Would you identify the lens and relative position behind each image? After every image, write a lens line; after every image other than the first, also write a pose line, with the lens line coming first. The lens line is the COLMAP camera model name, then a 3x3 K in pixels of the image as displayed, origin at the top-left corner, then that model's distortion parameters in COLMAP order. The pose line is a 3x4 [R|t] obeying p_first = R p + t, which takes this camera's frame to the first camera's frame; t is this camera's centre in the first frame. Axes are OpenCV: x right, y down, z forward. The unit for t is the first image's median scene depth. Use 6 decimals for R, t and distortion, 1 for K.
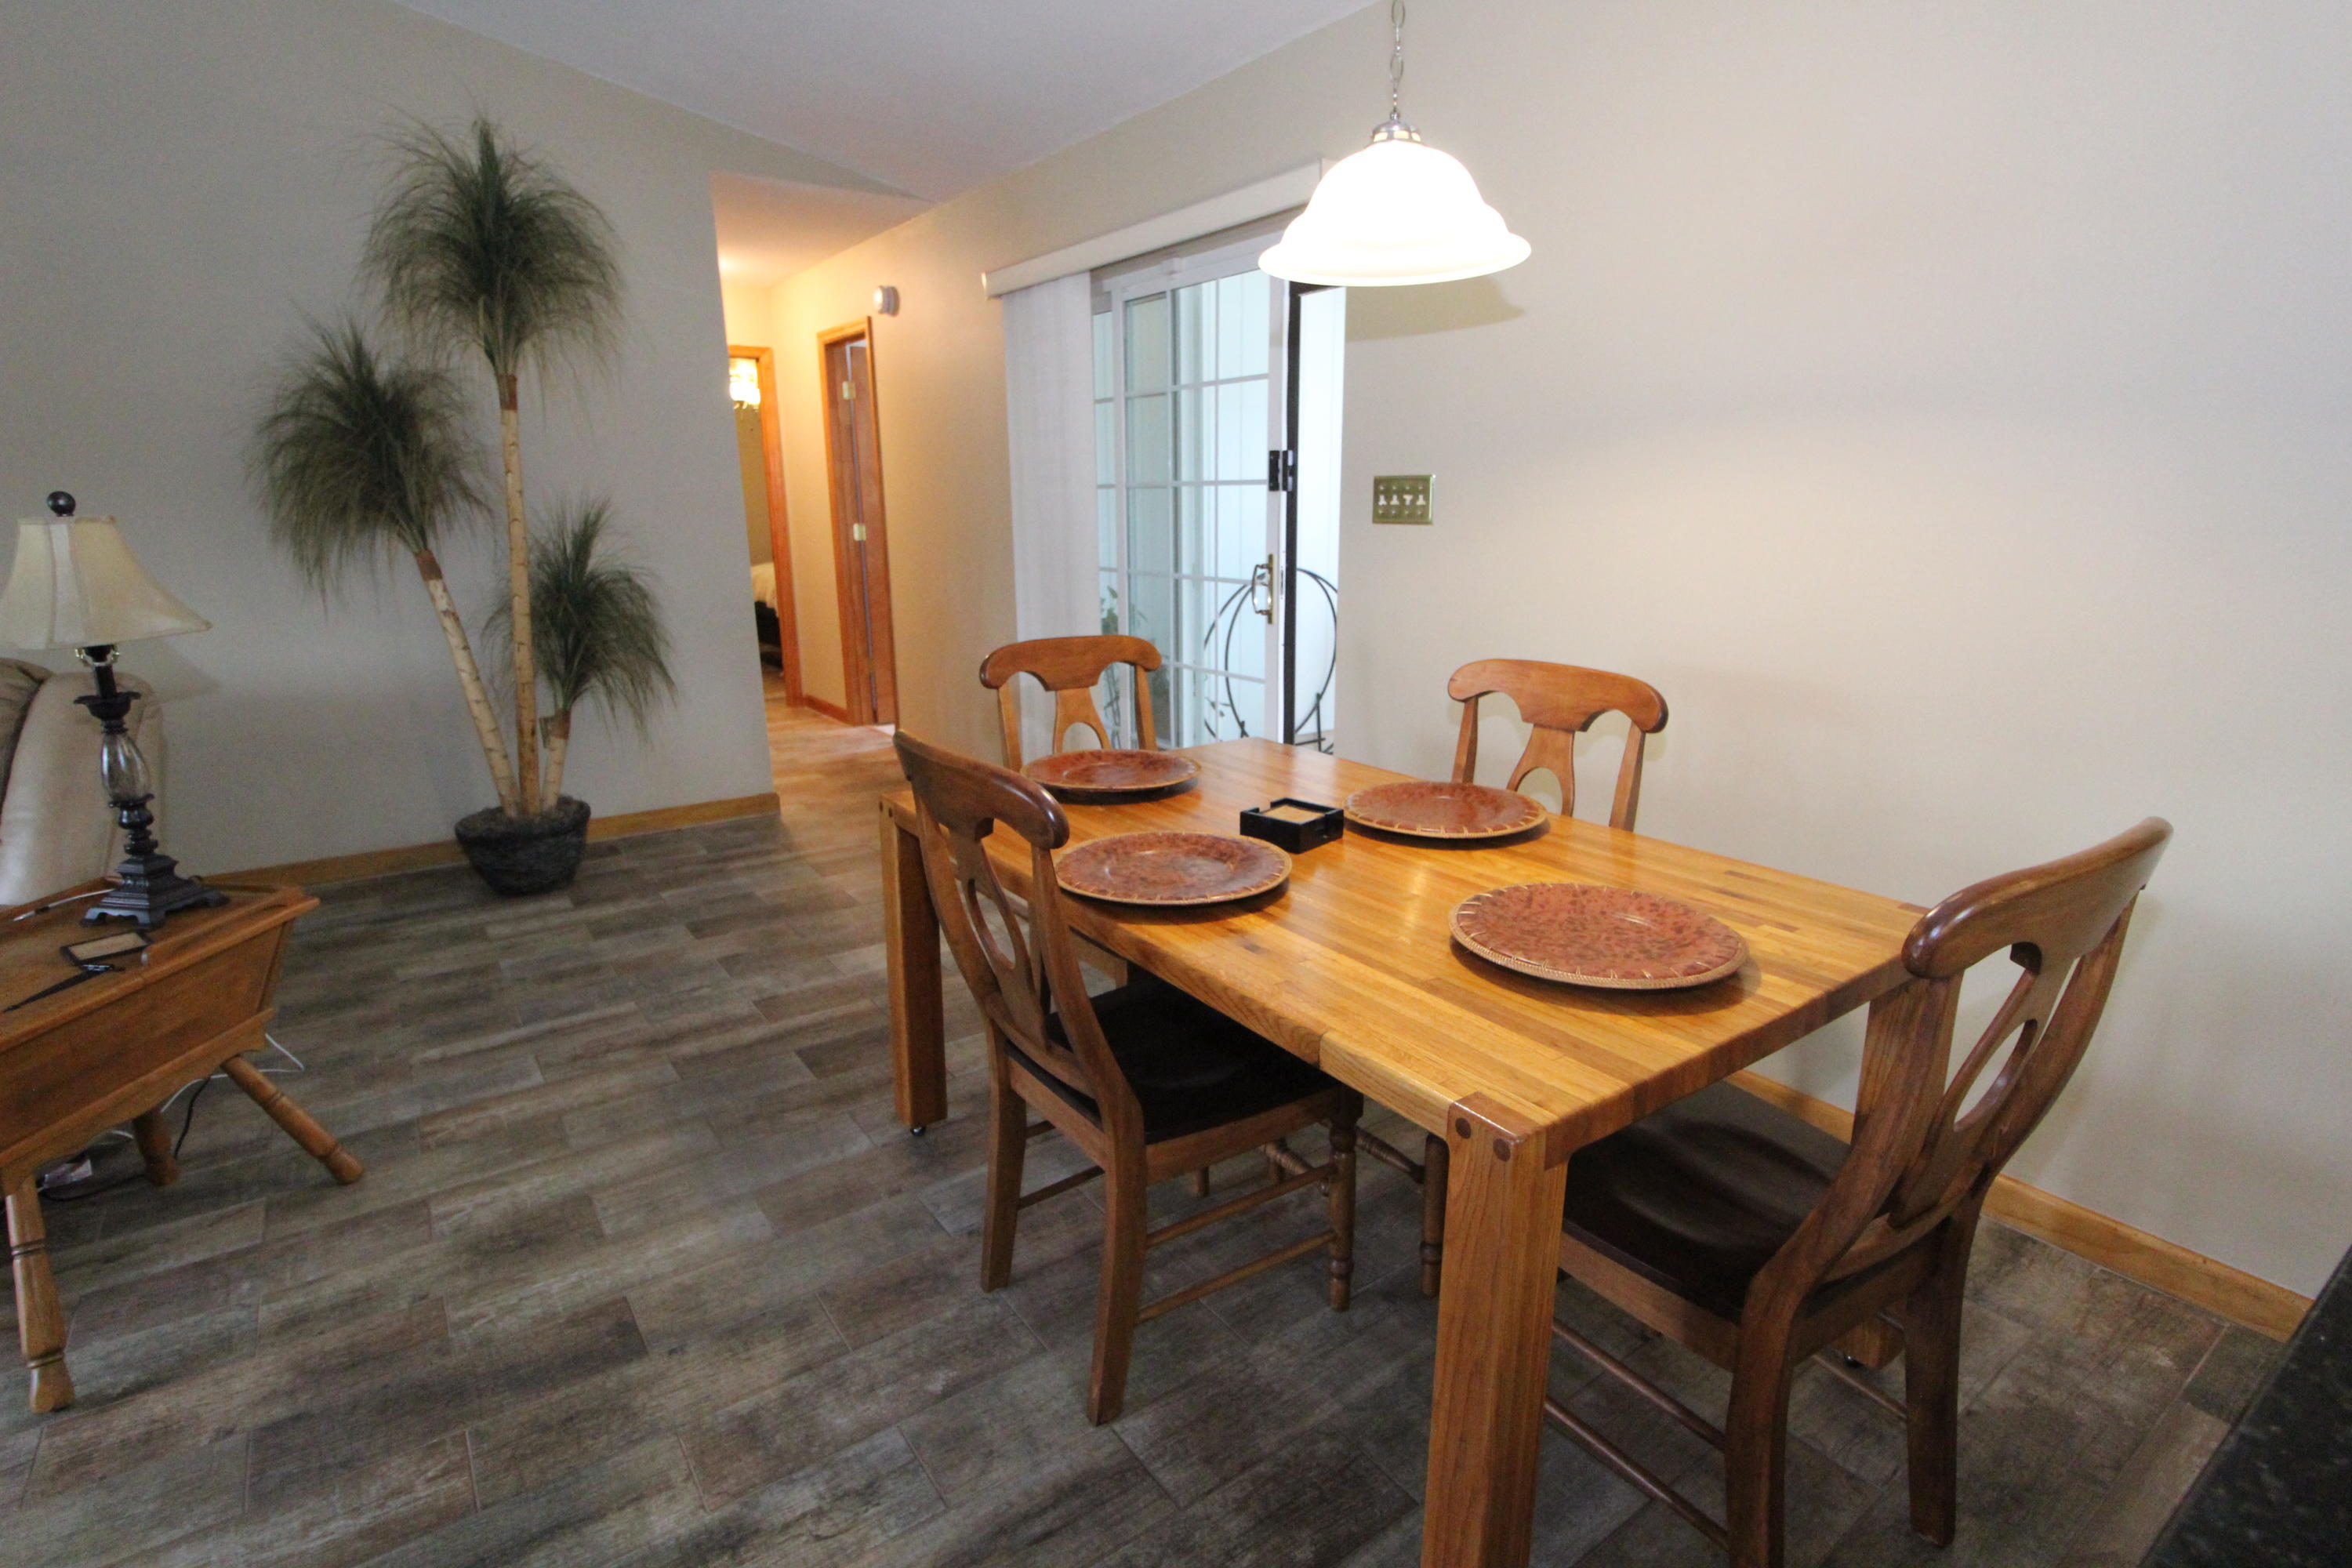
lens RADIAL K [[1151.8, 0, 1187.0], [0, 1151.8, 806.6], [0, 0, 1]] dist [-0.005871, -0.006713]
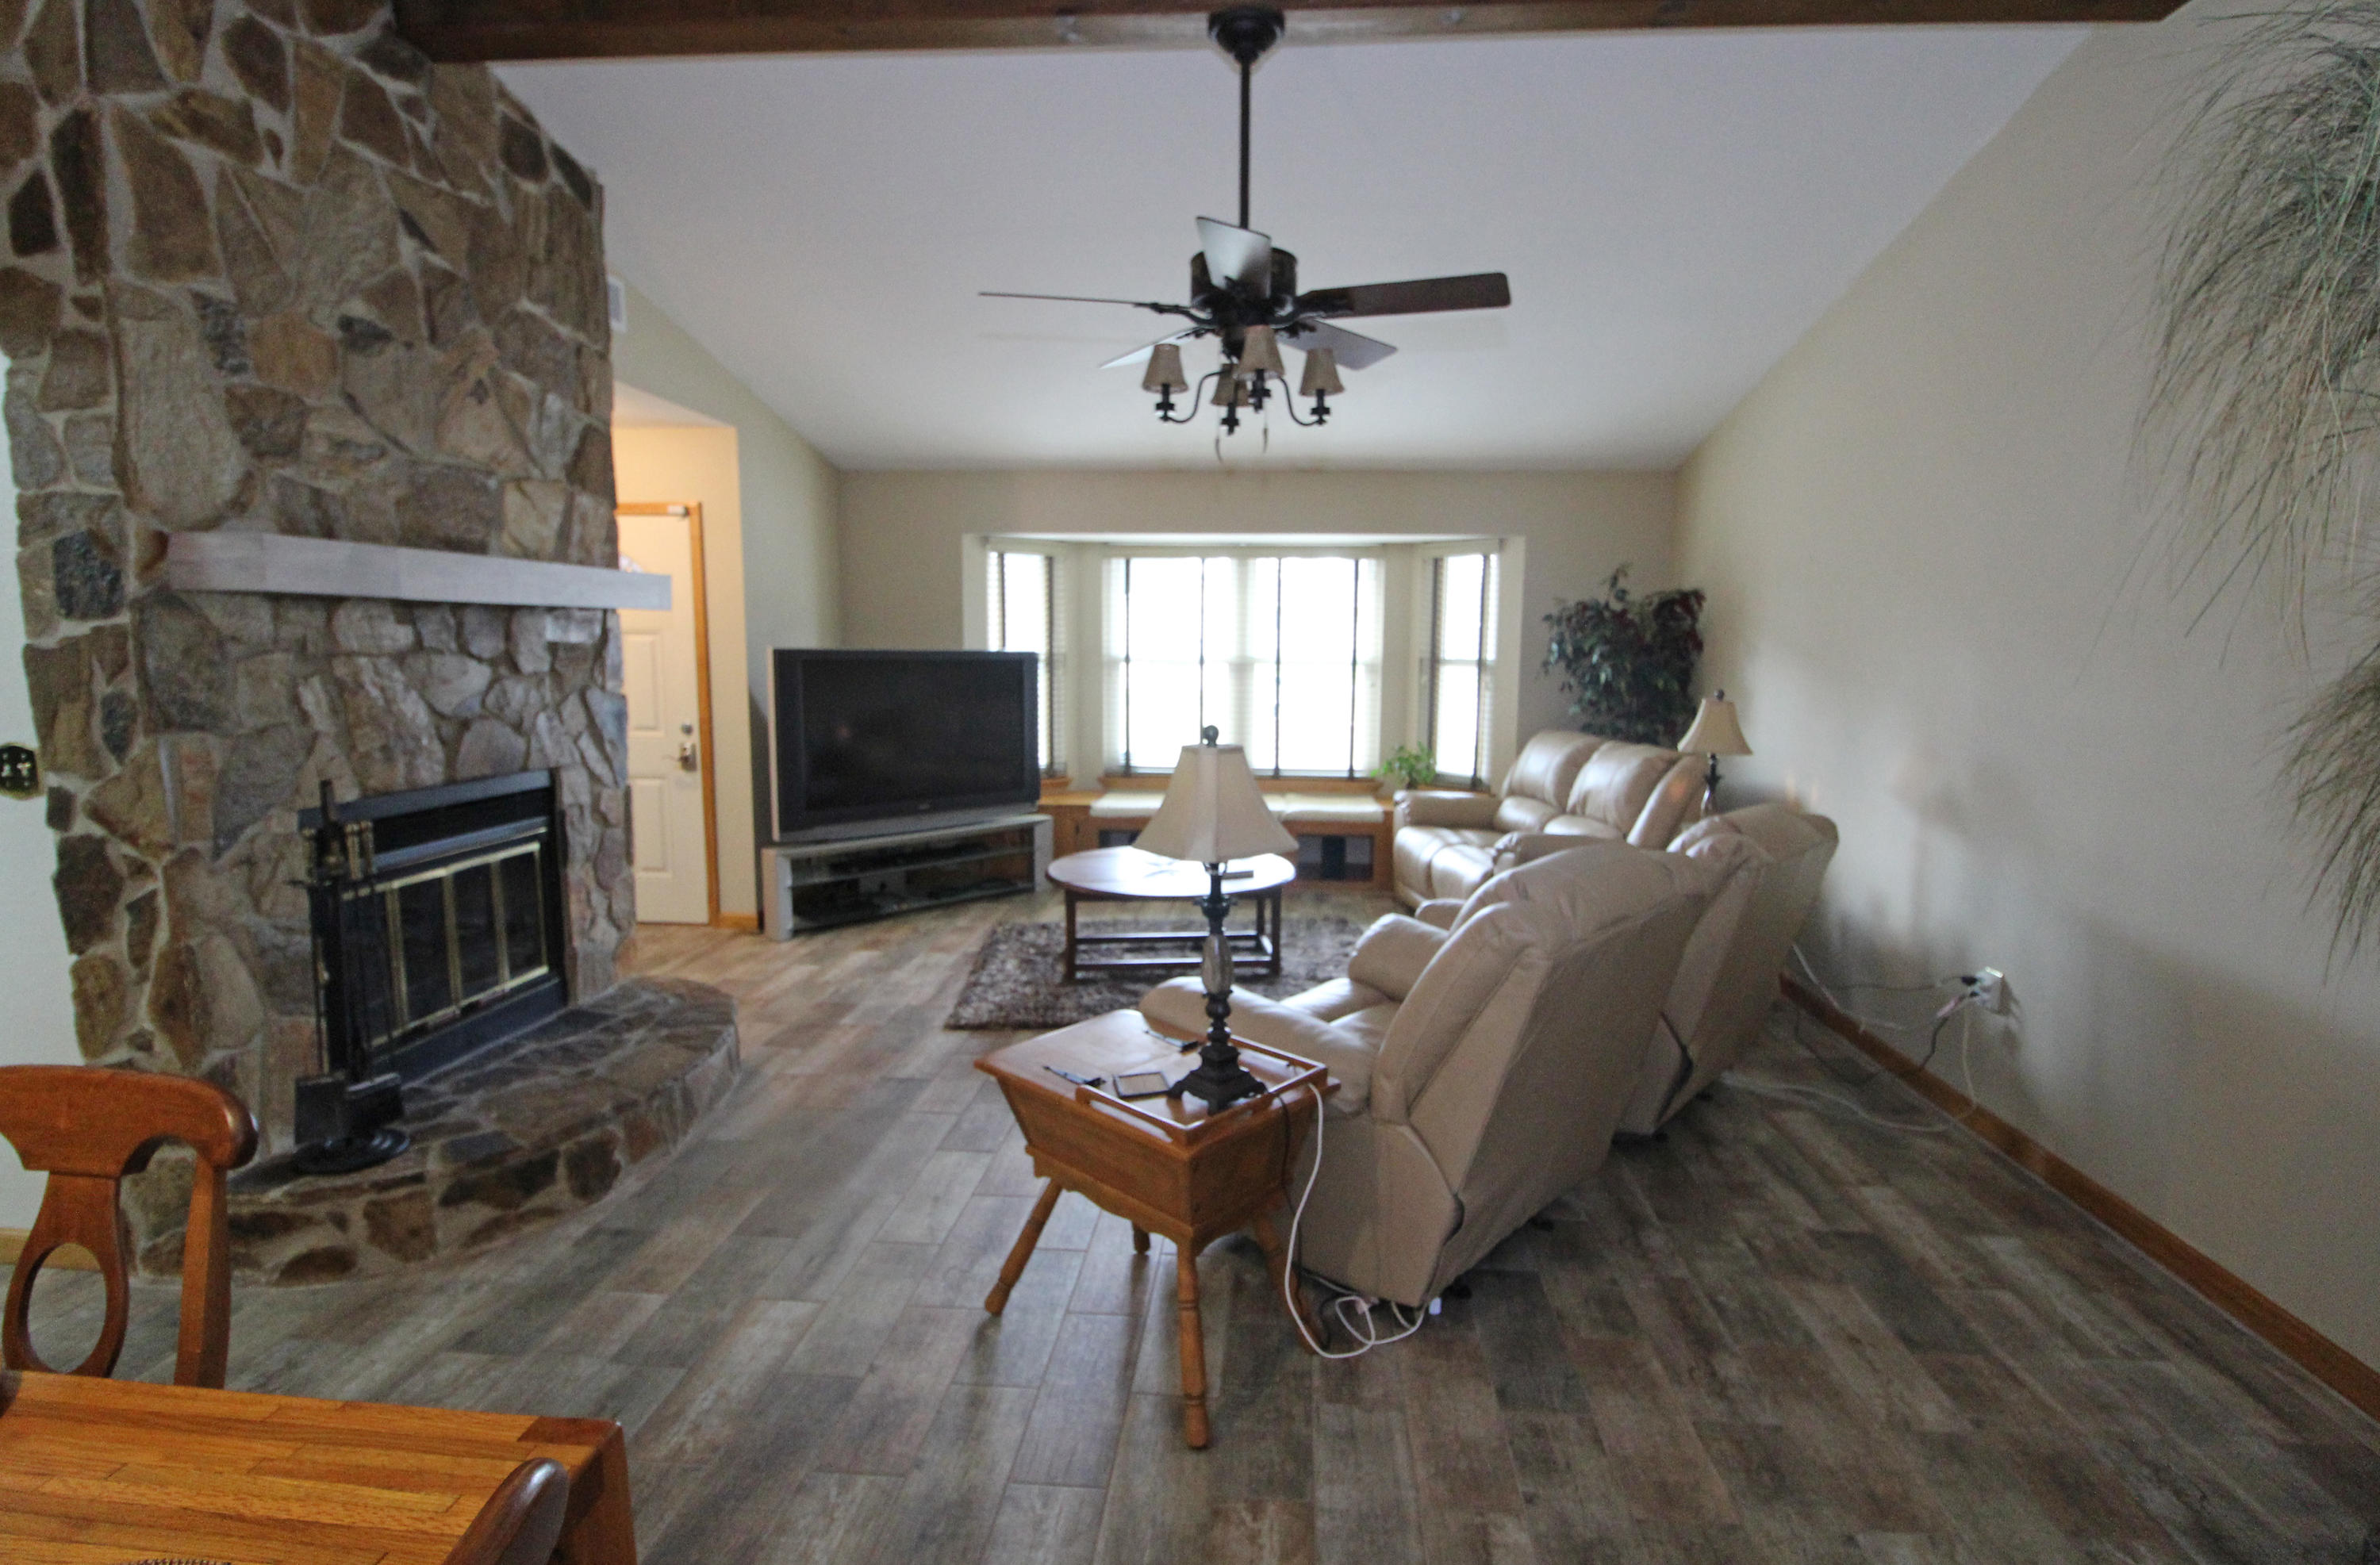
lens RADIAL K [[1126.2, 0, 1206.6], [0, 1126.2, 784.4], [0, 0, 1]] dist [-0.009815, -0.005962]
pose [[-0.648628, 0.100229, -0.754478, -0.084445], [-0.202368, 0.932898, 0.297908, -0.388760], [0.733709, 0.345913, -0.584820, 1.162223]]
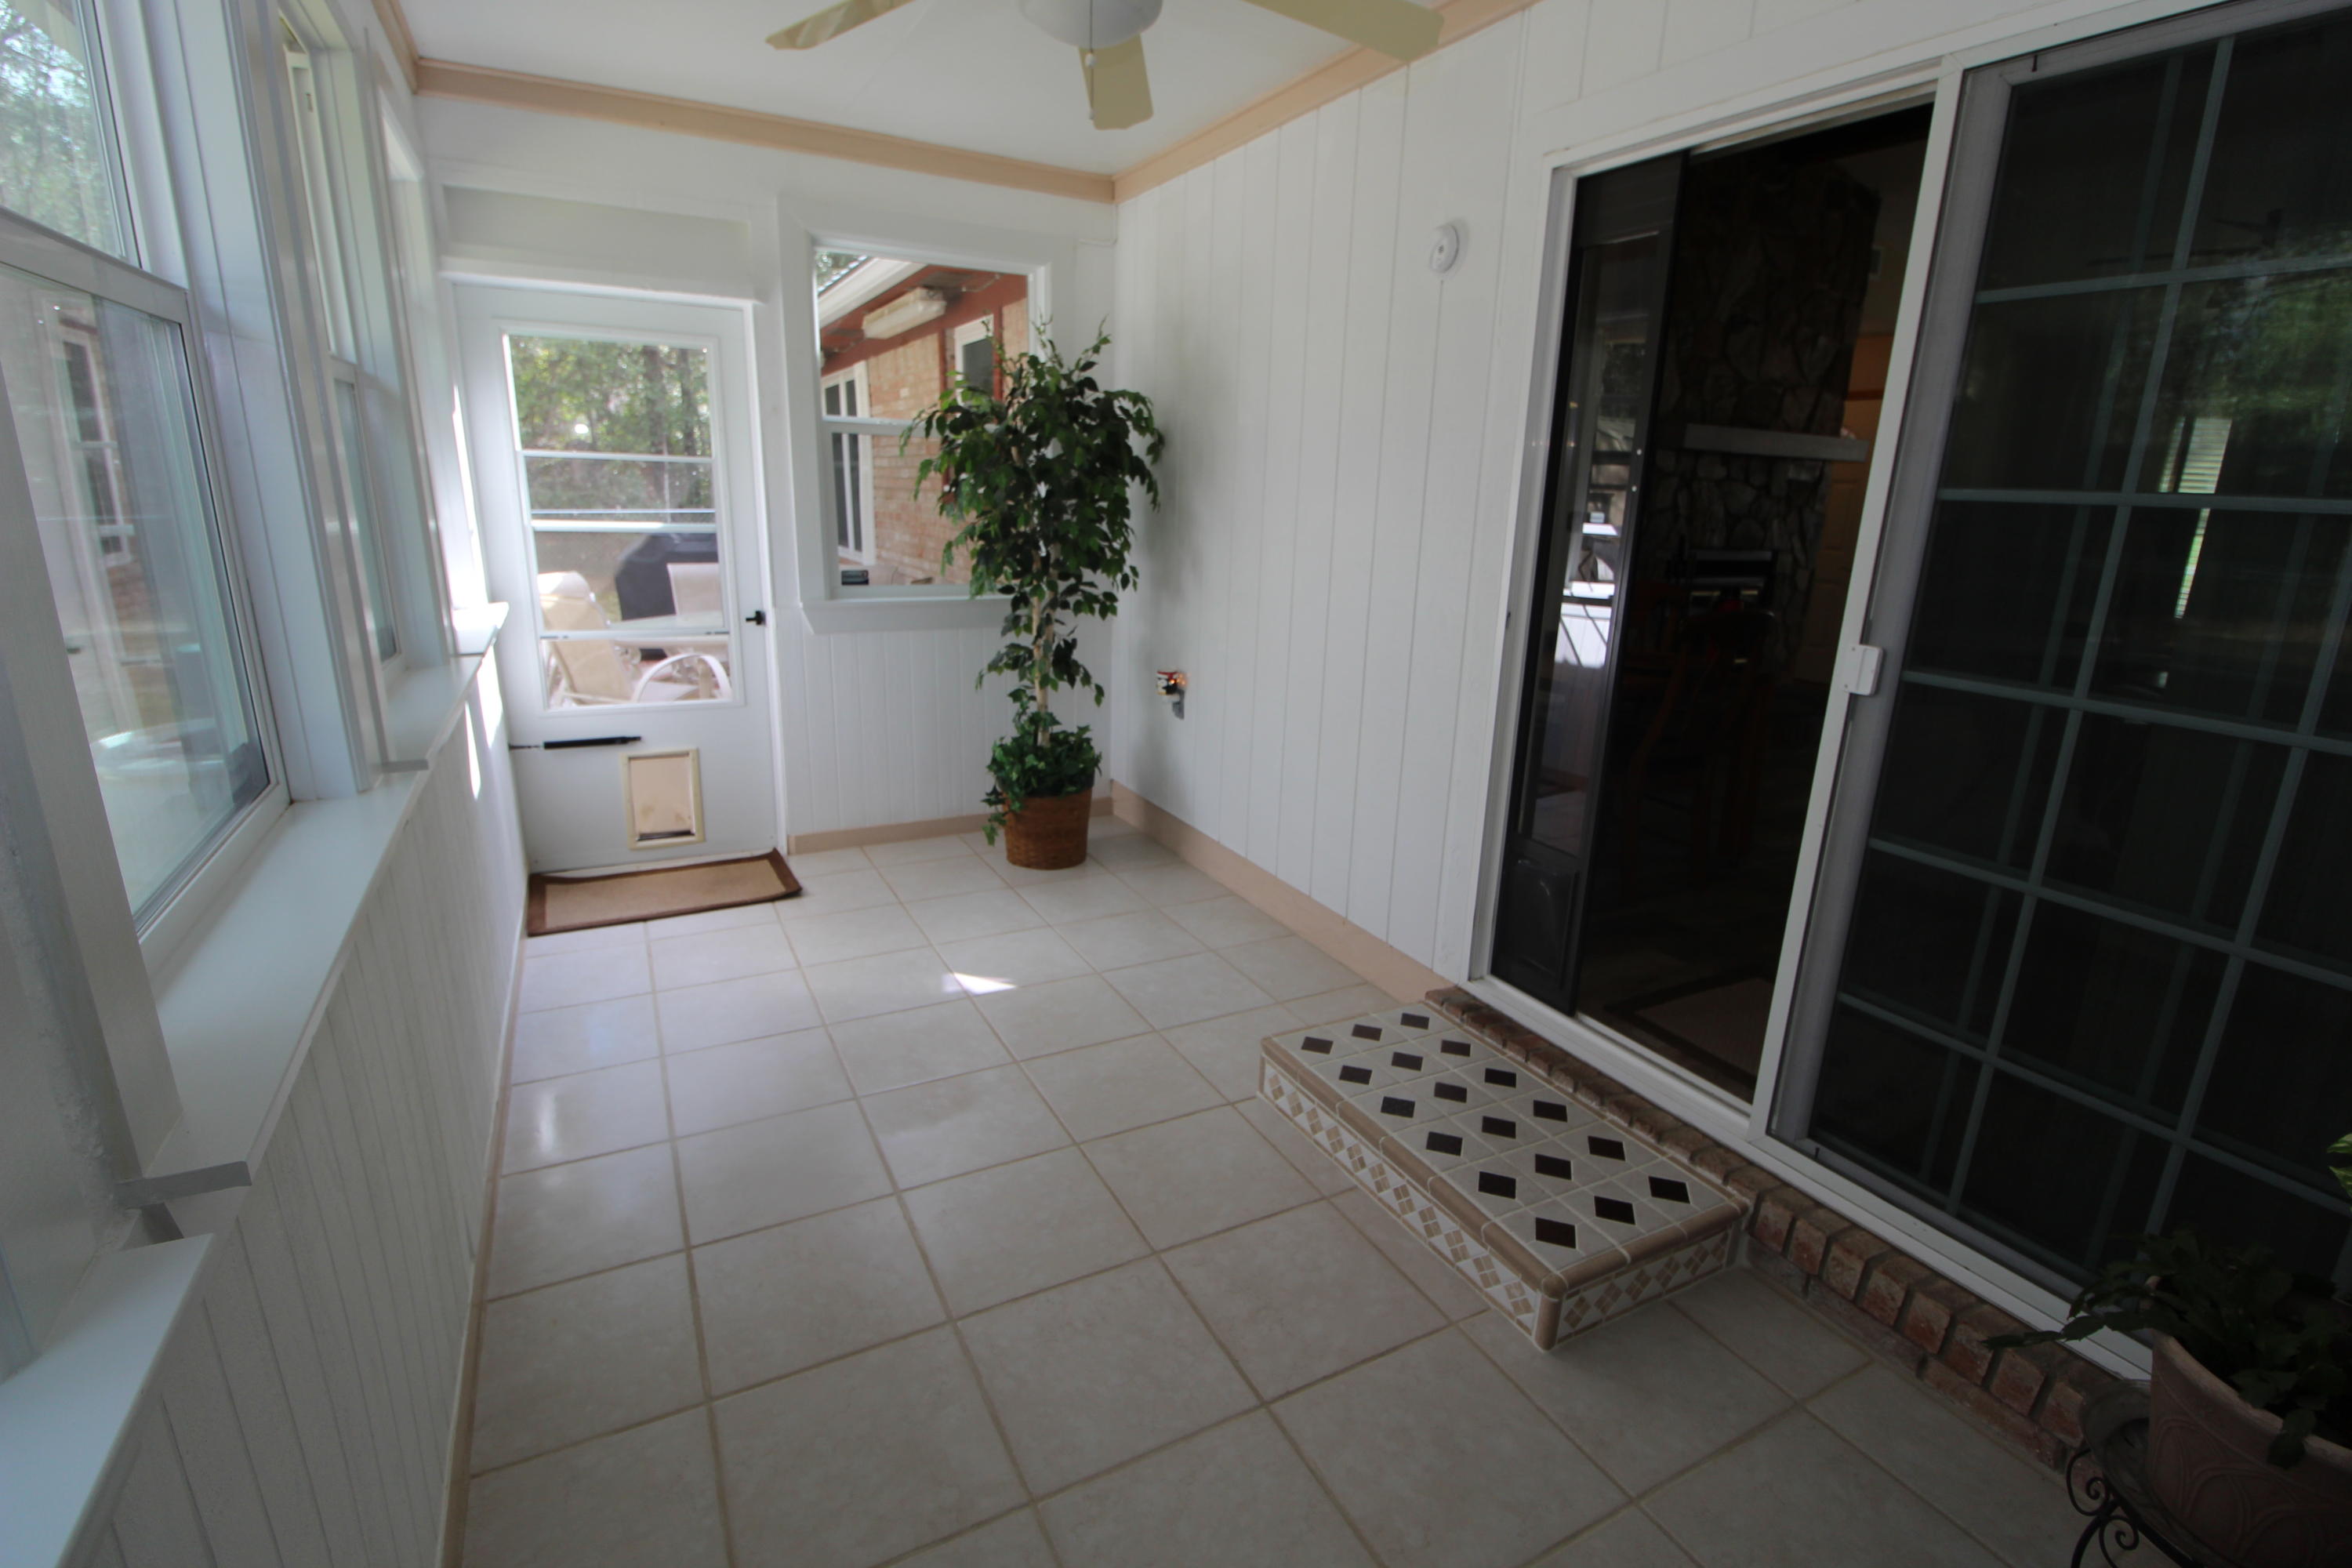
lens RADIAL K [[1104.6, 0, 1187.7], [0, 1104.6, 780.0], [0, 0, 1]] dist [-0.008548, -0.007071]
pose [[-0.991437, -0.055490, 0.118209, 0.386740], [0.011334, 0.865242, 0.501226, -0.641662], [-0.130093, 0.498274, -0.857204, 2.317241]]
